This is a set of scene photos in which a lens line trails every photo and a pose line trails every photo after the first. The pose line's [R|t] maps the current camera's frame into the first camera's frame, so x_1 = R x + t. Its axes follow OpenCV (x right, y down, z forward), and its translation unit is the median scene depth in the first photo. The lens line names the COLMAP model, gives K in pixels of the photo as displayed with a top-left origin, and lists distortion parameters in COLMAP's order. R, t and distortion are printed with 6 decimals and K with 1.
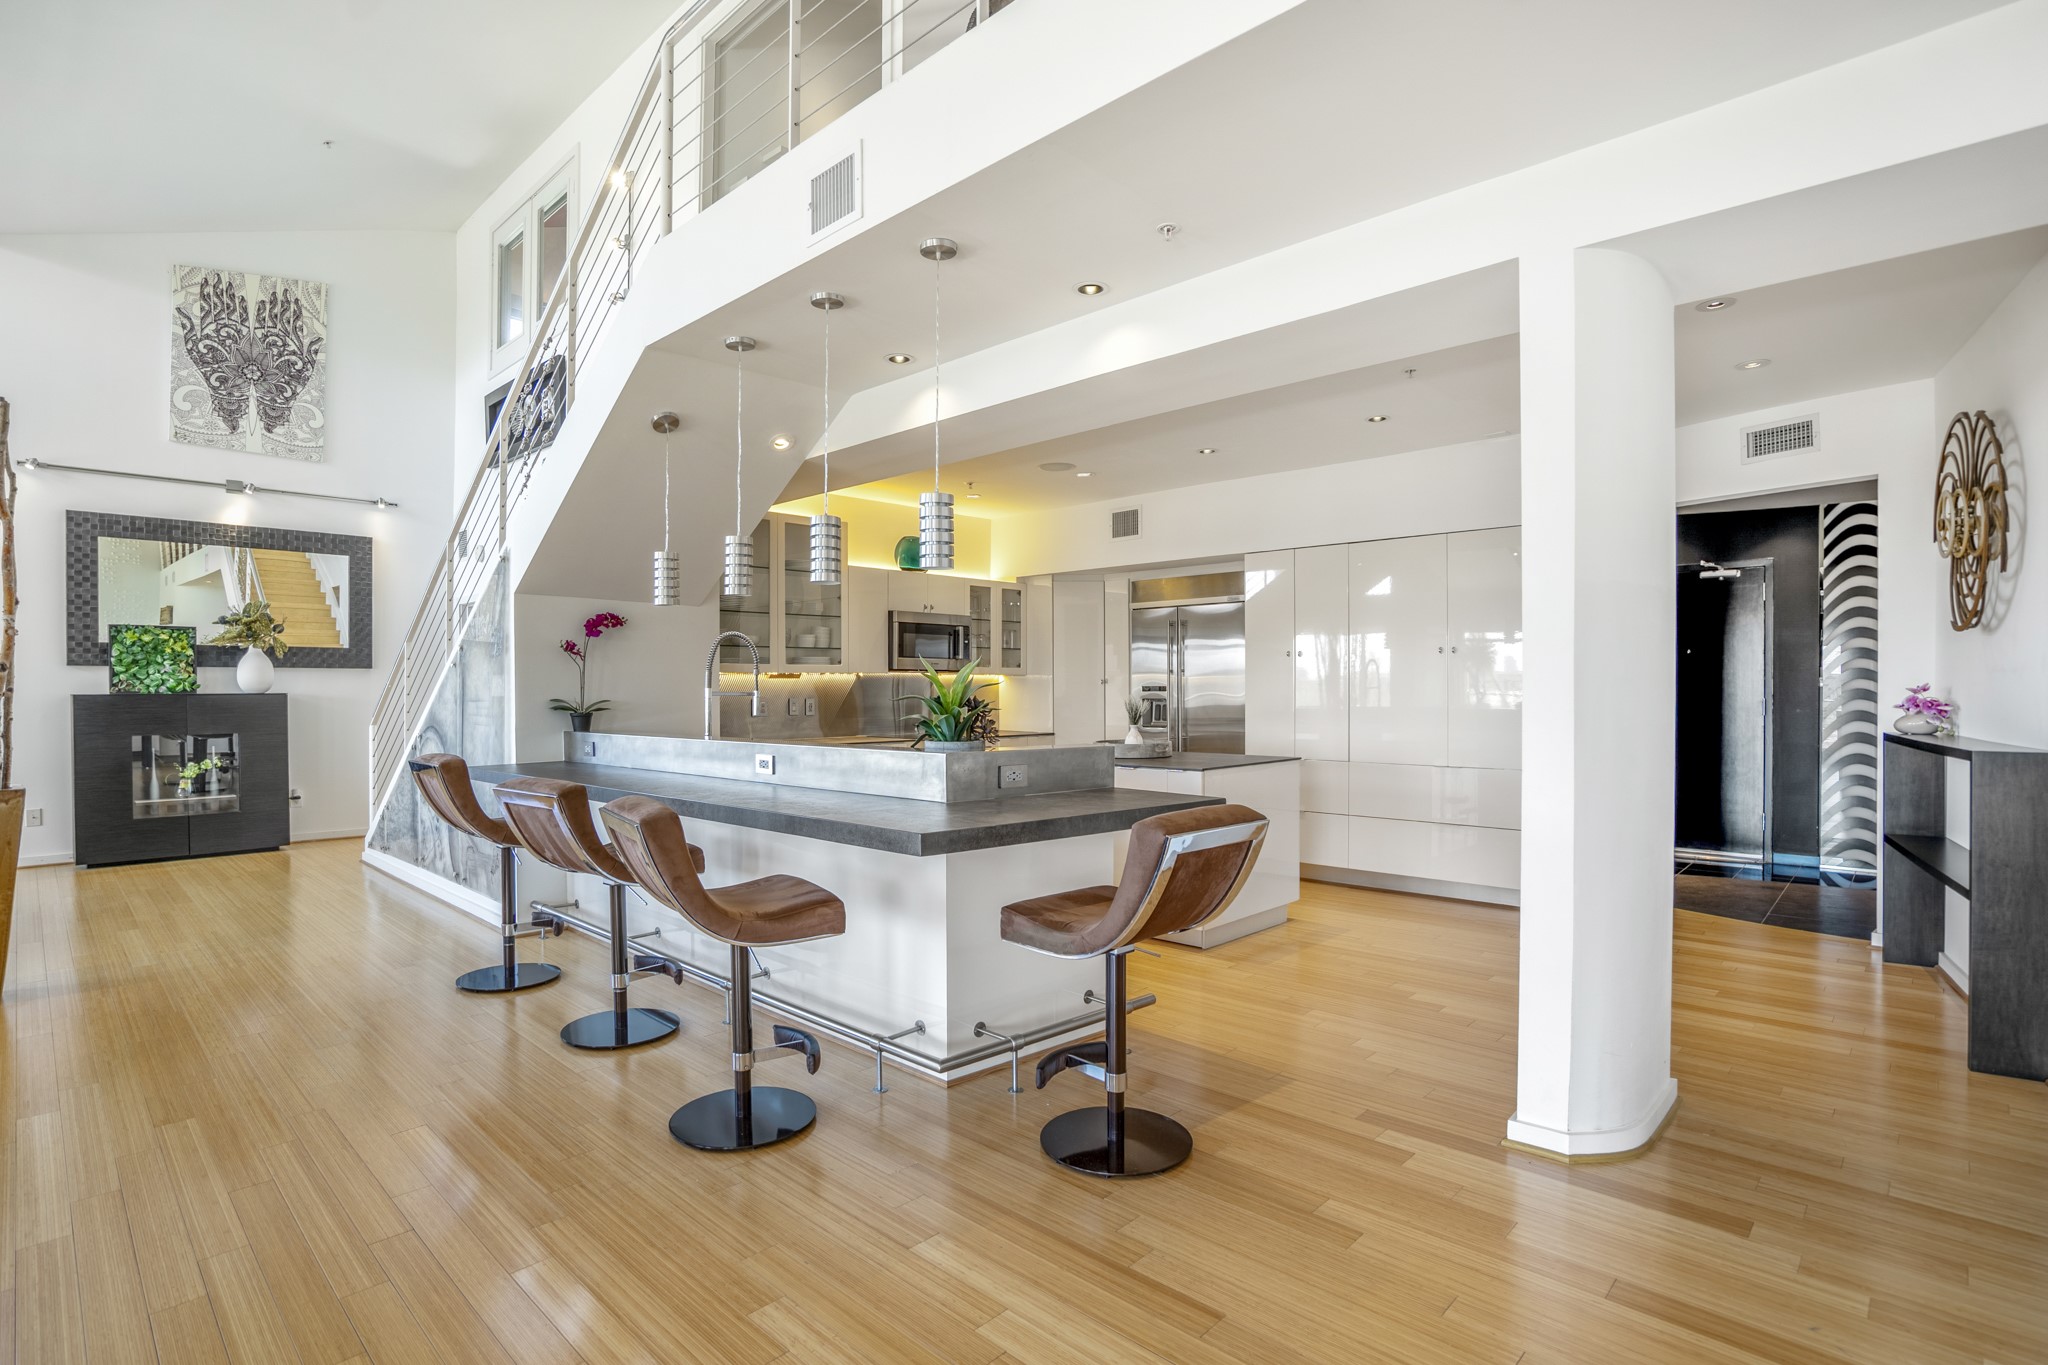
lens RADIAL K [[980.0, 0, 1023.2], [0, 980.0, 688.4], [0, 0, 1]] dist [-0.051386, 0.018378]
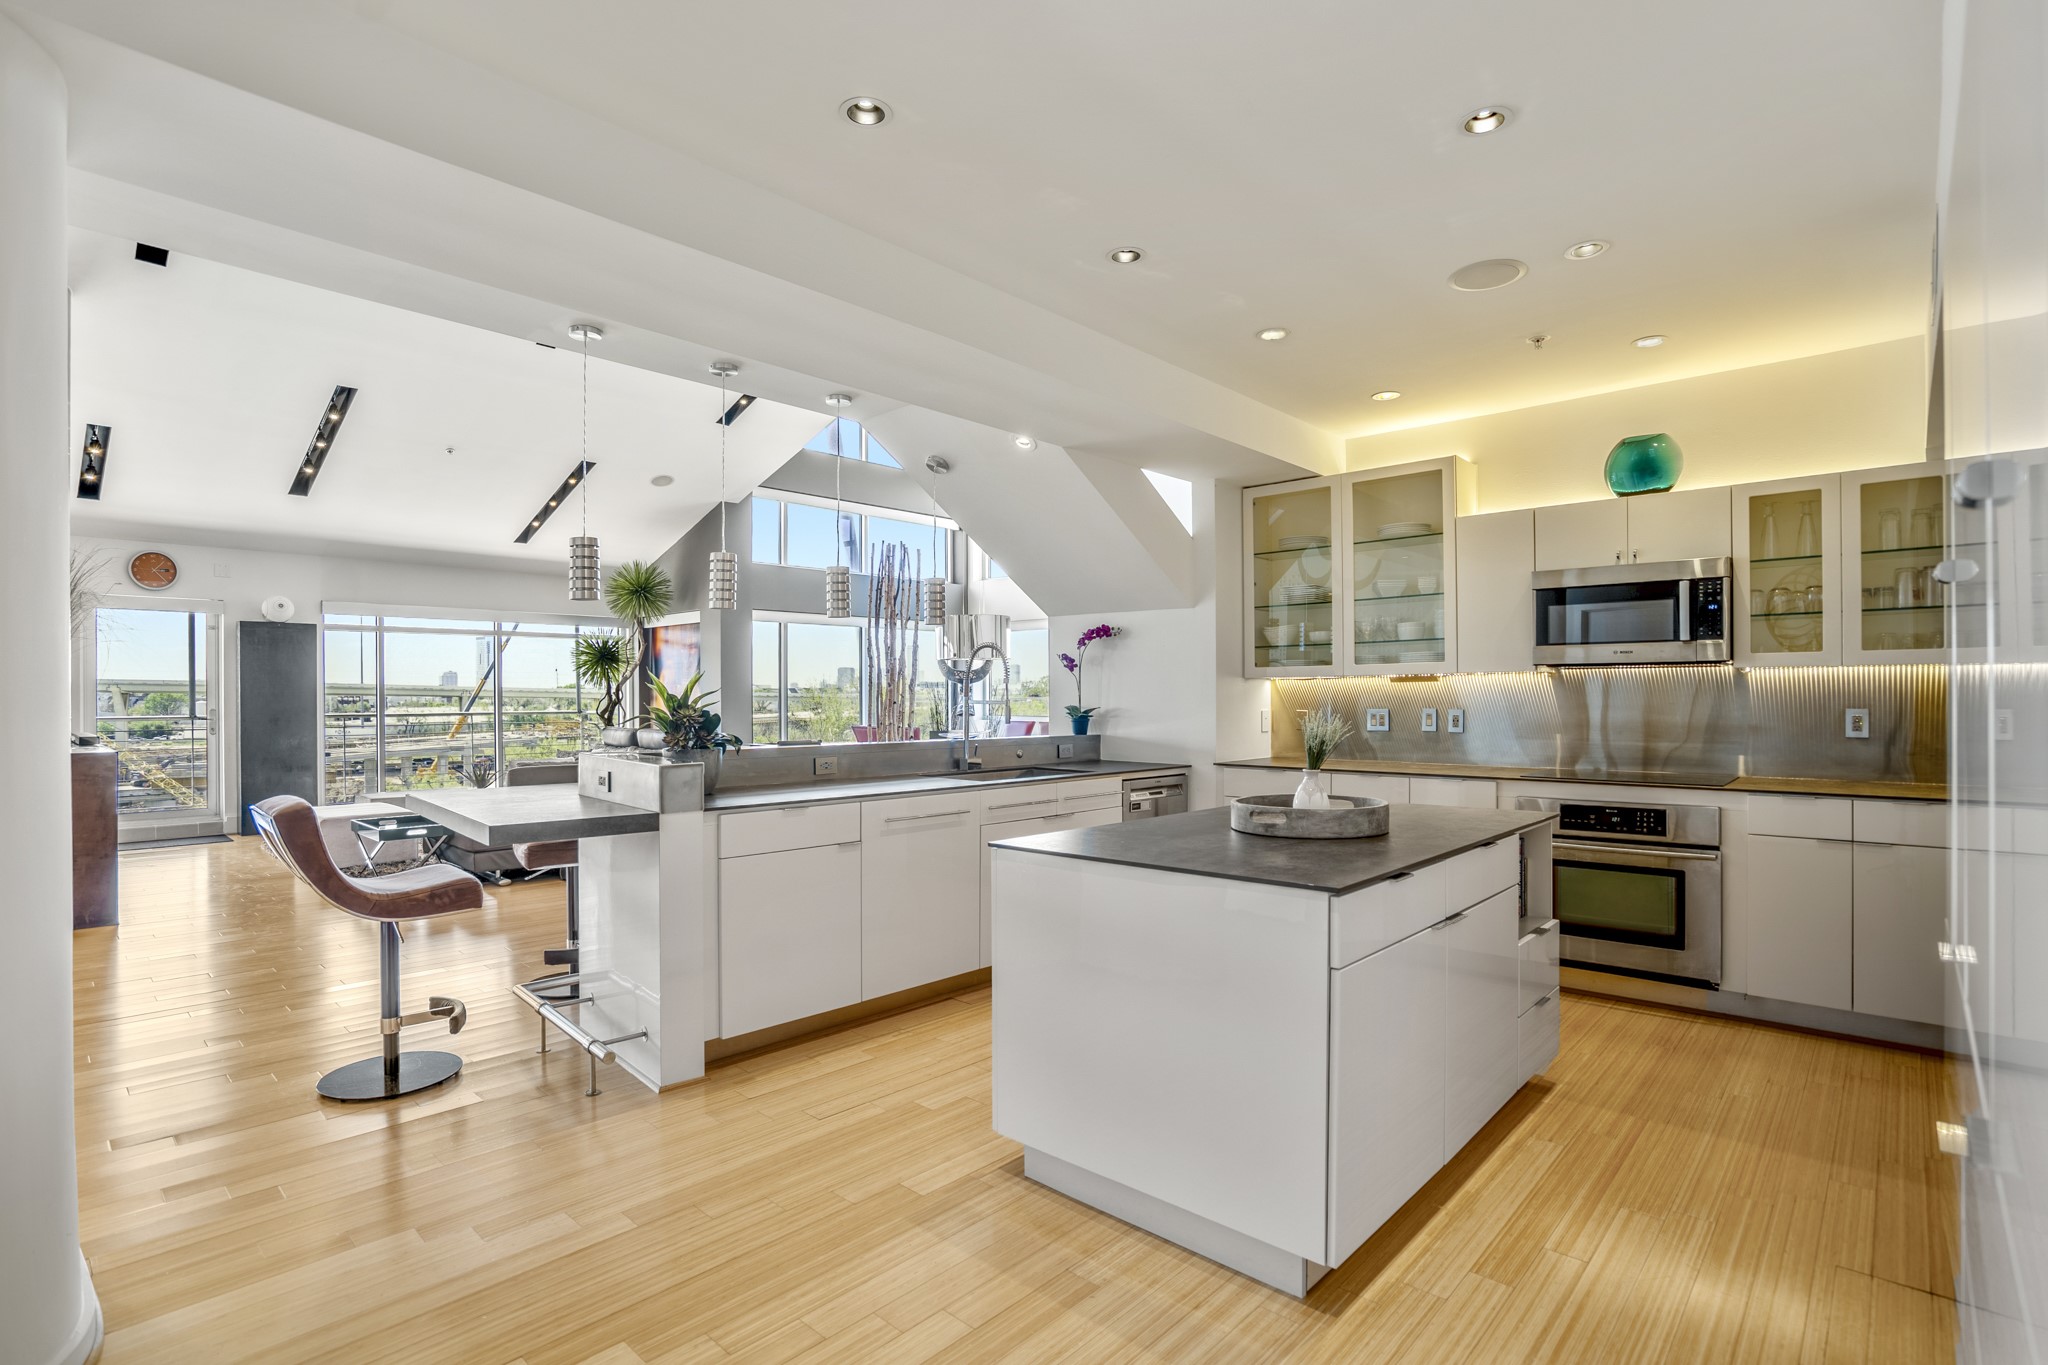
lens RADIAL K [[990.7, 0, 1018.8], [0, 990.7, 695.7], [0, 0, 1]] dist [-0.059035, 0.022889]
pose [[0.014572, 0.001599, -0.999893, 0.450642], [0.002130, 0.999996, 0.001630, -0.001483], [0.999892, -0.002153, 0.014569, 0.608633]]
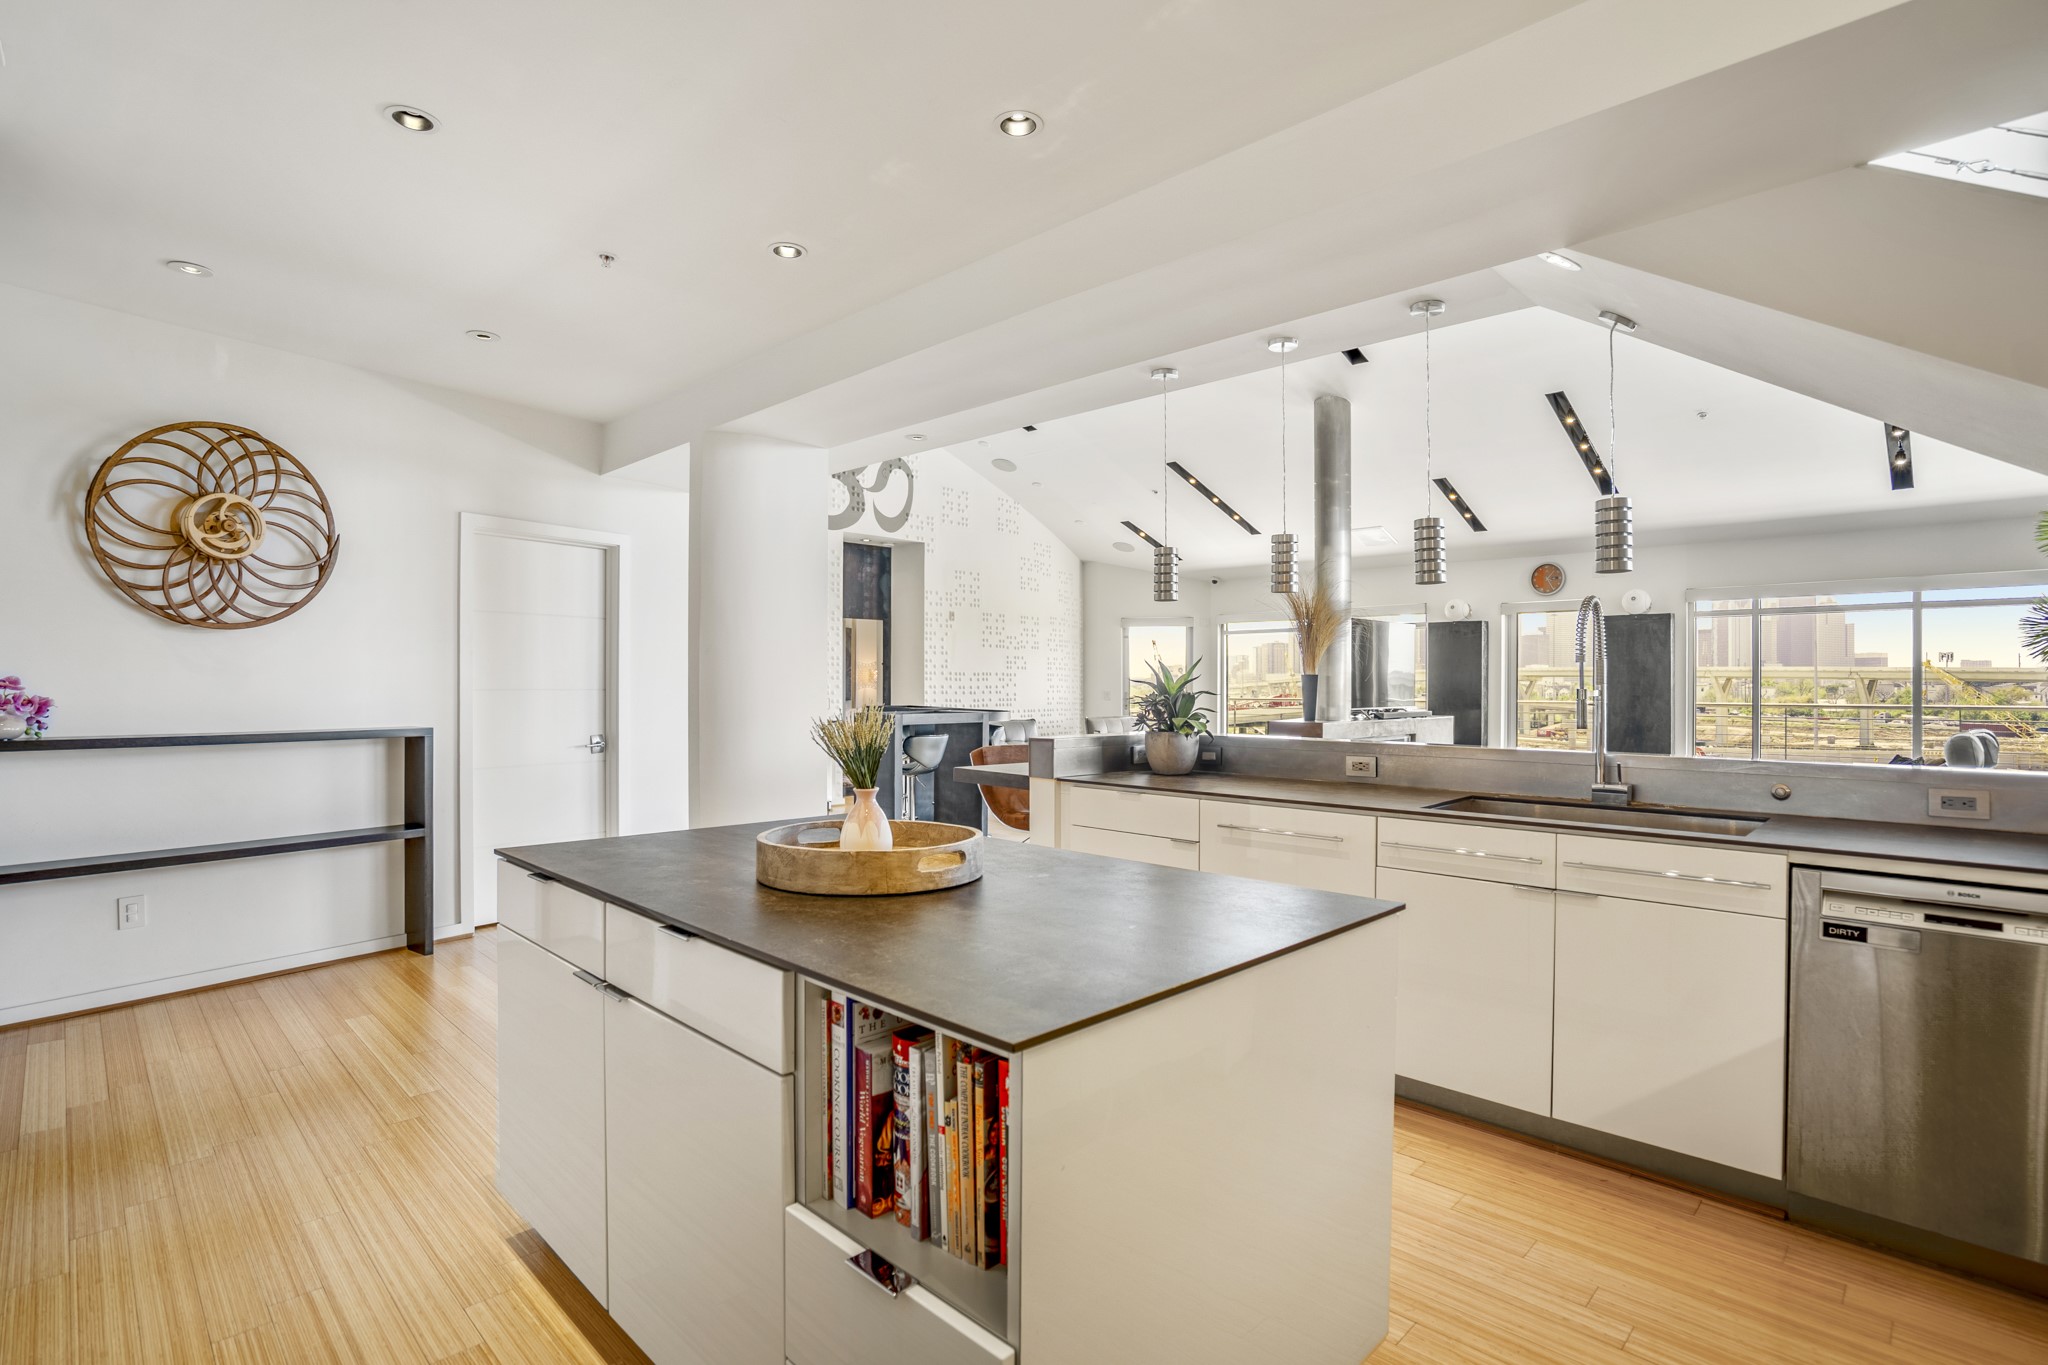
lens RADIAL K [[1089.3, 0, 1024.0], [0, 1089.3, 682.5], [0, 0, 1]] dist [-0.017829, 0.000033]
pose [[-0.998873, -0.002246, 0.047409, 0.034513], [-0.002469, 0.999986, -0.004650, 0.001256], [-0.047398, -0.004762, -0.998865, 1.015867]]
